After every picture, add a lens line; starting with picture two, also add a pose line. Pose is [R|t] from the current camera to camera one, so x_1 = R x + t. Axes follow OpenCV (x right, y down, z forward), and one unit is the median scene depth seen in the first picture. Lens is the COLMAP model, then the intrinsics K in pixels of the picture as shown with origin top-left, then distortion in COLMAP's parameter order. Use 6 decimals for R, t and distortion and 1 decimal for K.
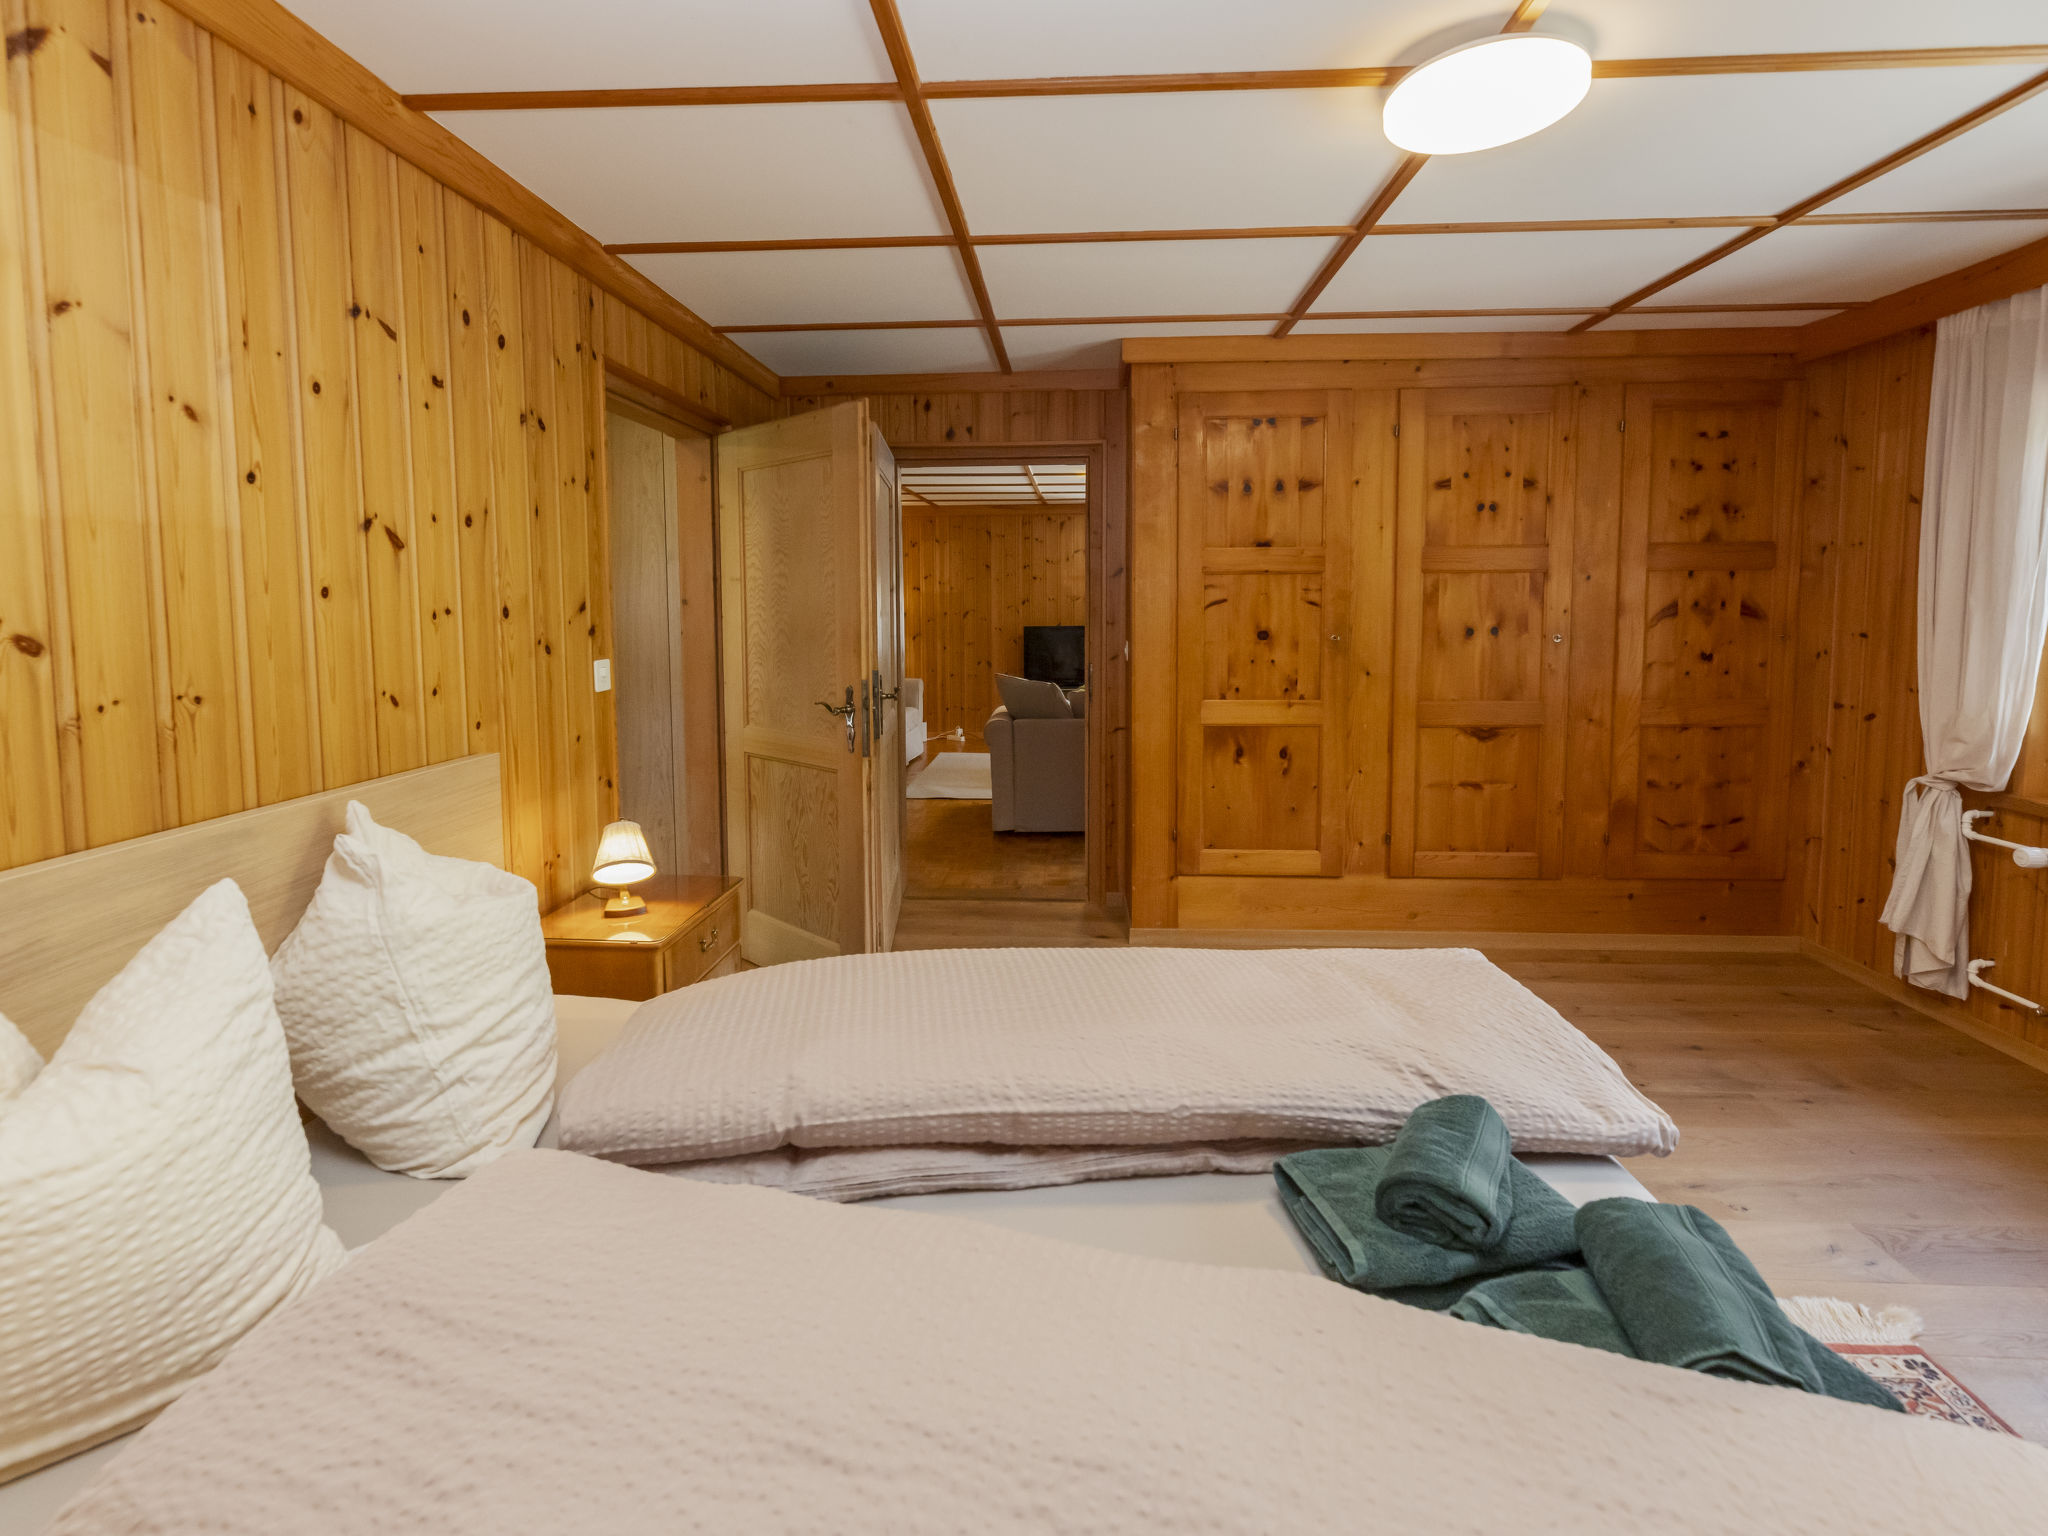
lens RADIAL K [[997.1, 0, 1024.0], [0, 997.1, 768.0], [0, 0, 1]] dist [-0.001404, -0.000061]
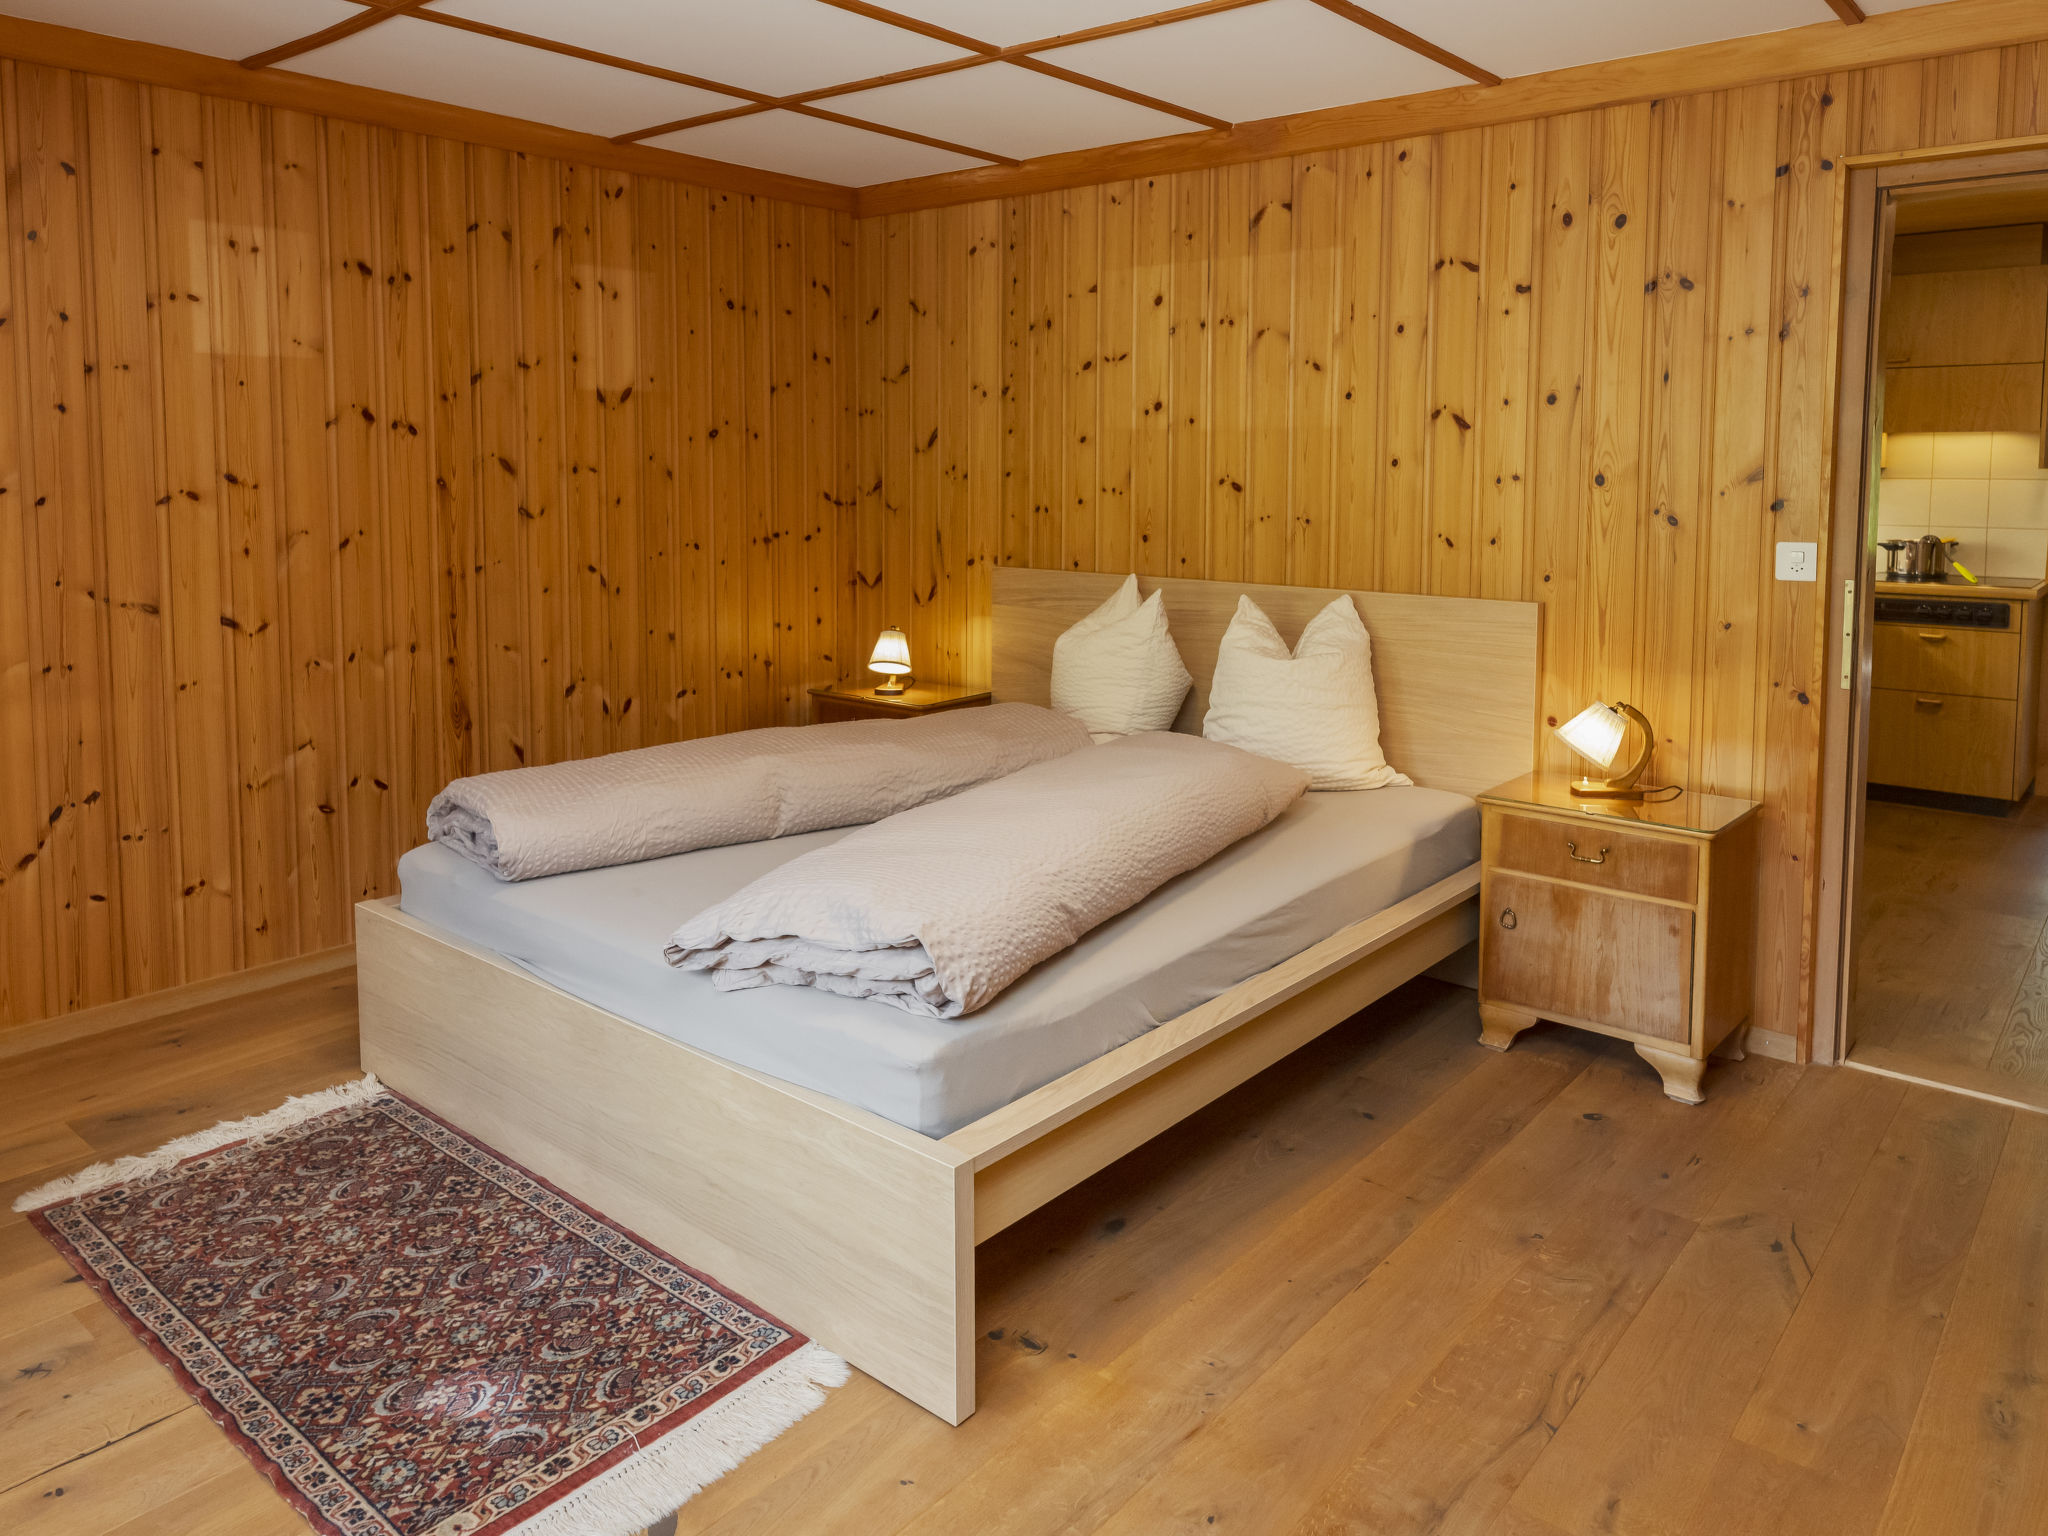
lens RADIAL K [[1402.1, 0, 1024.0], [0, 1402.1, 768.0], [0, 0, 1]] dist [0.003219, 0.001521]
pose [[-0.605888, 0.177404, -0.775517, 1.314667], [-0.126760, 0.940837, 0.314257, -0.318976], [0.785386, 0.288709, -0.547554, 1.752483]]
